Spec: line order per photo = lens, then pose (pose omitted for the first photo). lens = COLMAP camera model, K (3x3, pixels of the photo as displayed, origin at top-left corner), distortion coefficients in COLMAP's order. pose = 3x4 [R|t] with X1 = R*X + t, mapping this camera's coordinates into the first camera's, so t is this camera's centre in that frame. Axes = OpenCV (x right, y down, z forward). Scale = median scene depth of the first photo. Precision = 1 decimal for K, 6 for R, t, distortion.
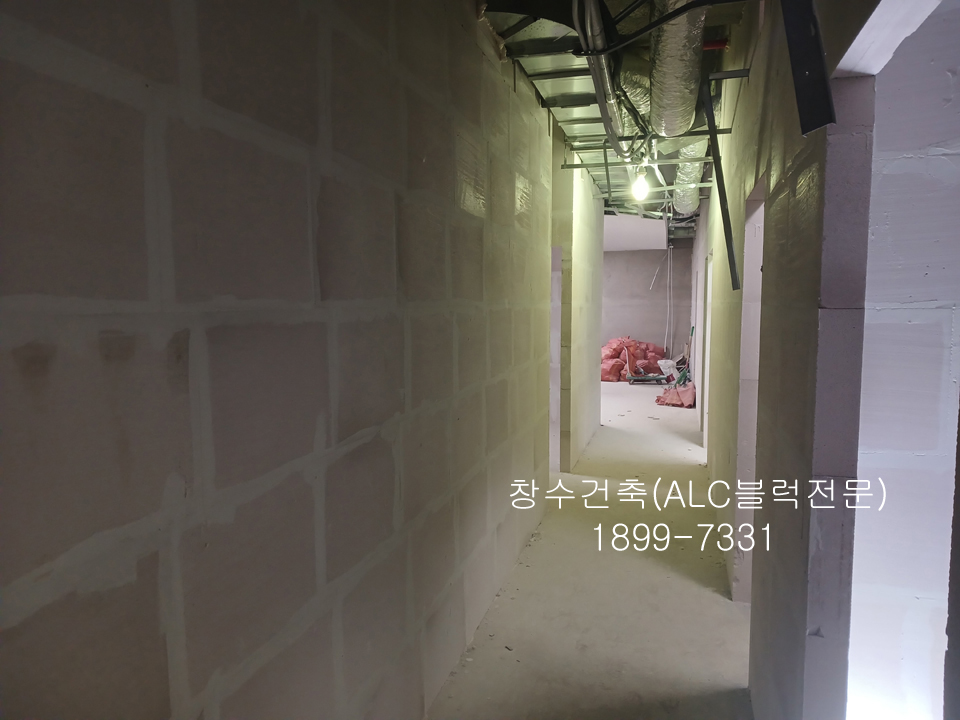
lens RADIAL K [[762.4, 0, 477.1], [0, 762.4, 362.7], [0, 0, 1]] dist [0.034738, -0.023603]
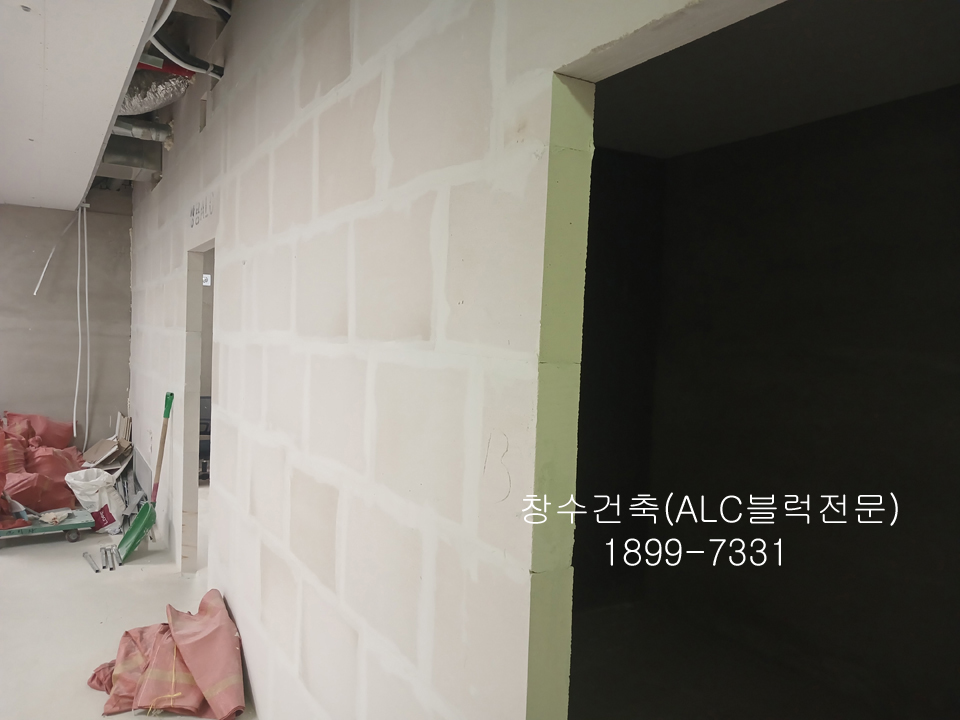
lens RADIAL K [[762.4, 0, 476.0], [0, 762.4, 361.5], [0, 0, 1]] dist [0.034738, -0.023603]
pose [[0.722243, -0.001157, 0.691639, 0.103681], [0.025236, 0.999377, -0.024681, -0.040716], [-0.691179, 0.035280, 0.721822, 0.508067]]
